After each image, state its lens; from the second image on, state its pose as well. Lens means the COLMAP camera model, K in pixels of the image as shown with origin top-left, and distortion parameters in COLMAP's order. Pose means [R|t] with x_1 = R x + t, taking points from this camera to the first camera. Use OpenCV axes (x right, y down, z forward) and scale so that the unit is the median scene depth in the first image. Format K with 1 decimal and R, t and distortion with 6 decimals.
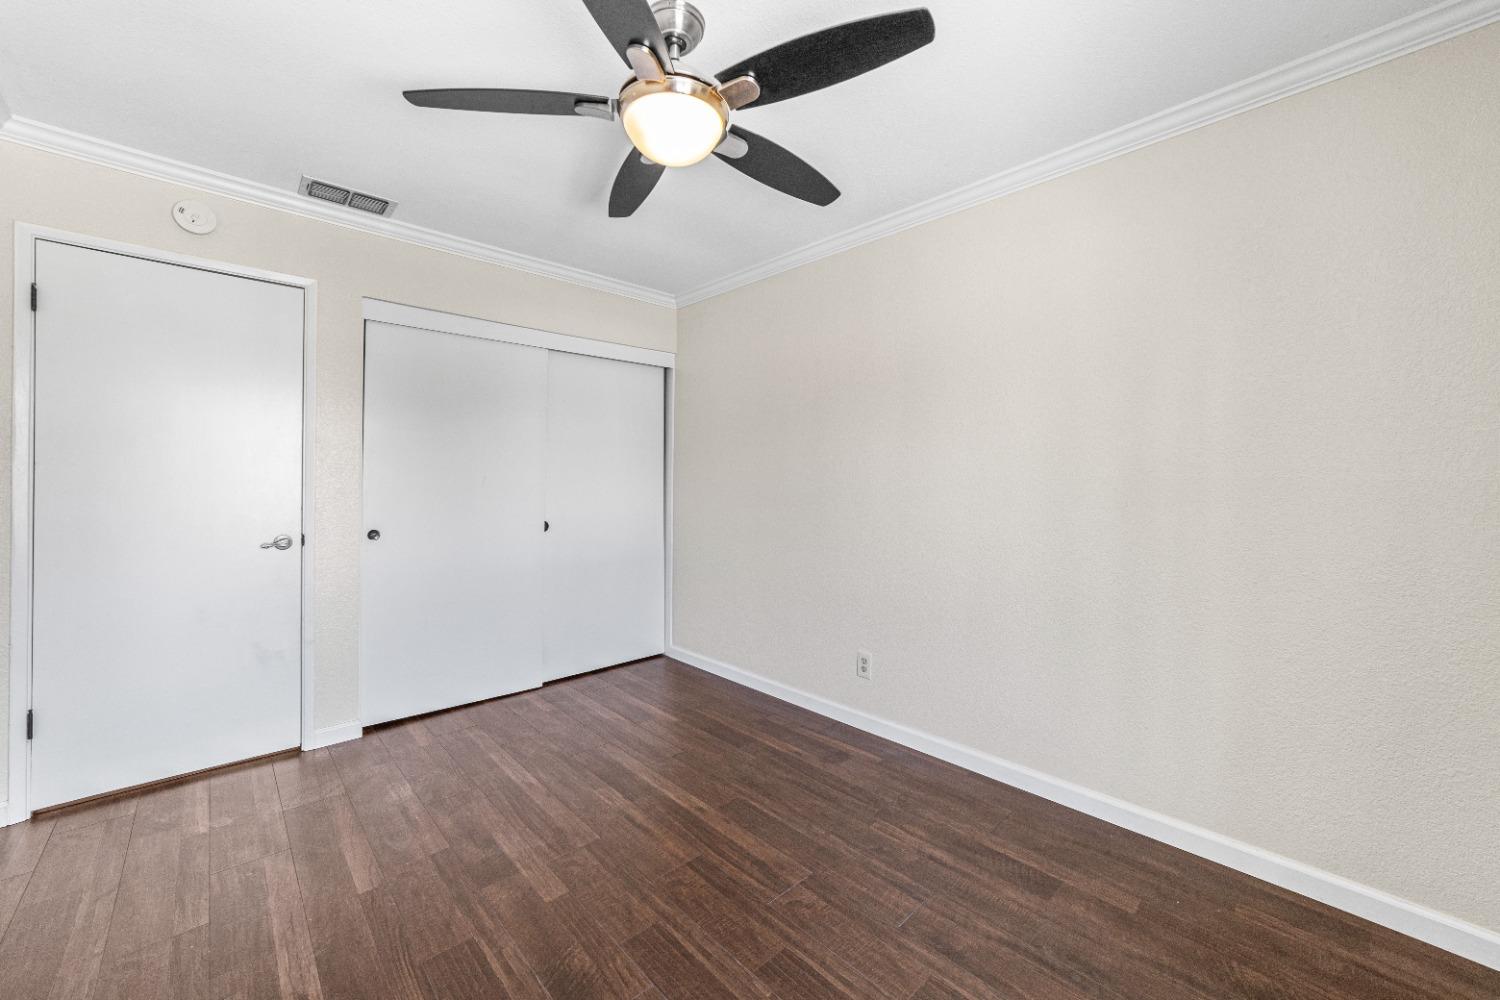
lens RADIAL K [[569.6, 0, 743.3], [0, 569.6, 486.5], [0, 0, 1]] dist [0.001192, 0.000432]
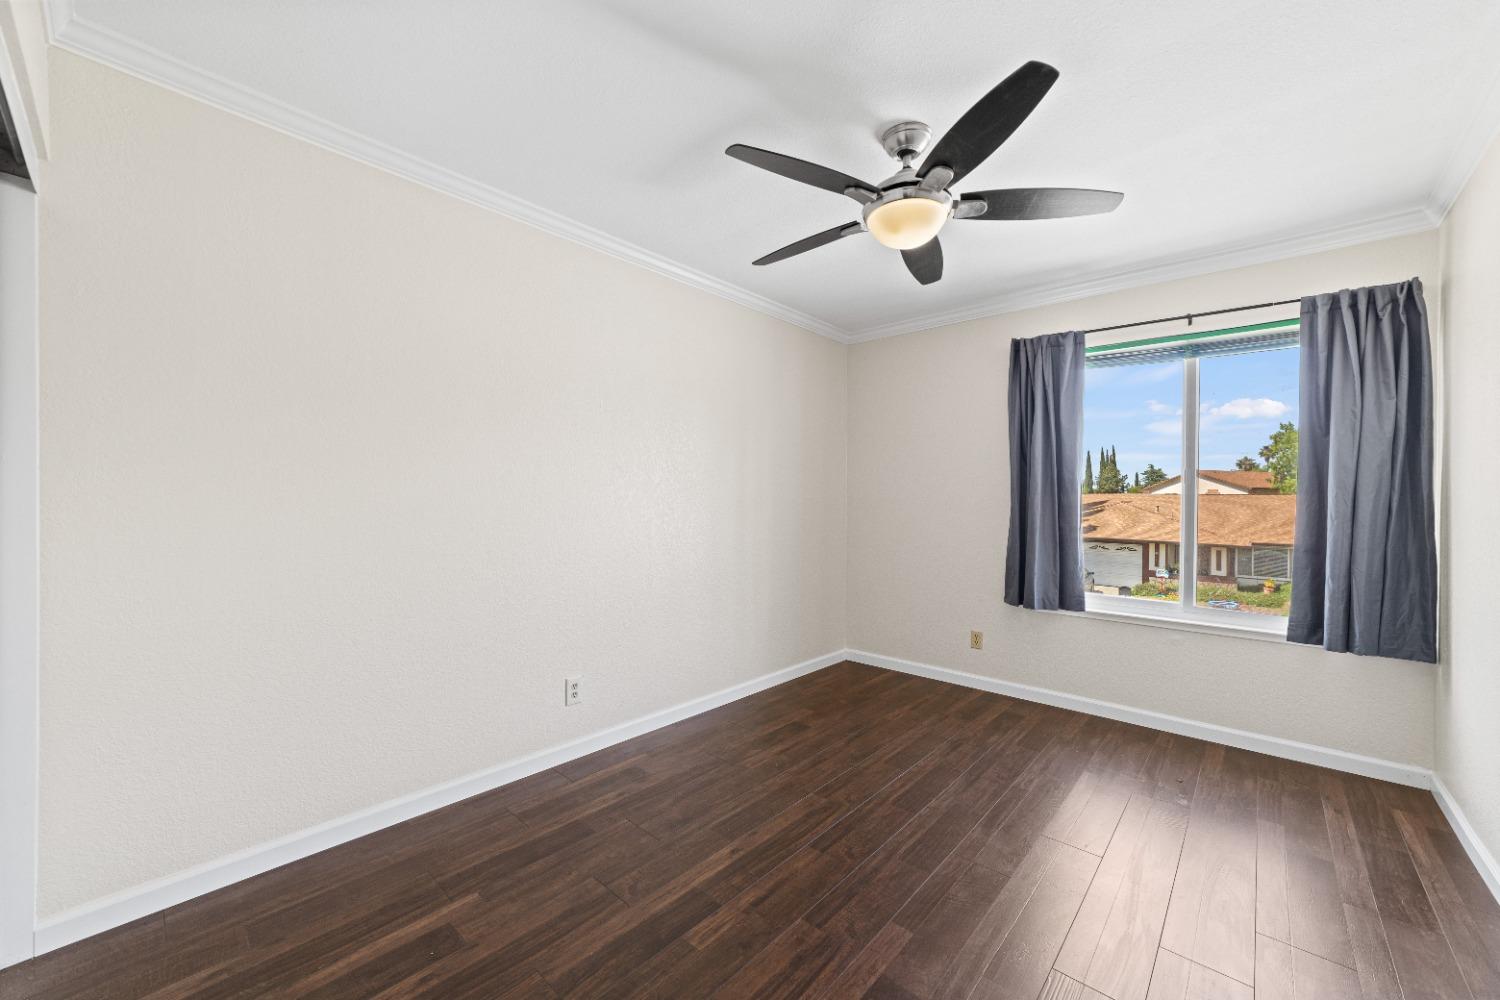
lens RADIAL K [[569.6, 0, 738.9], [0, 569.6, 503.8], [0, 0, 1]] dist [0.001192, 0.000432]
pose [[-0.070133, -0.005467, 0.997523, -0.961021], [-0.010184, 0.999937, 0.004765, -0.005392], [-0.997486, -0.009824, -0.070184, 1.020452]]
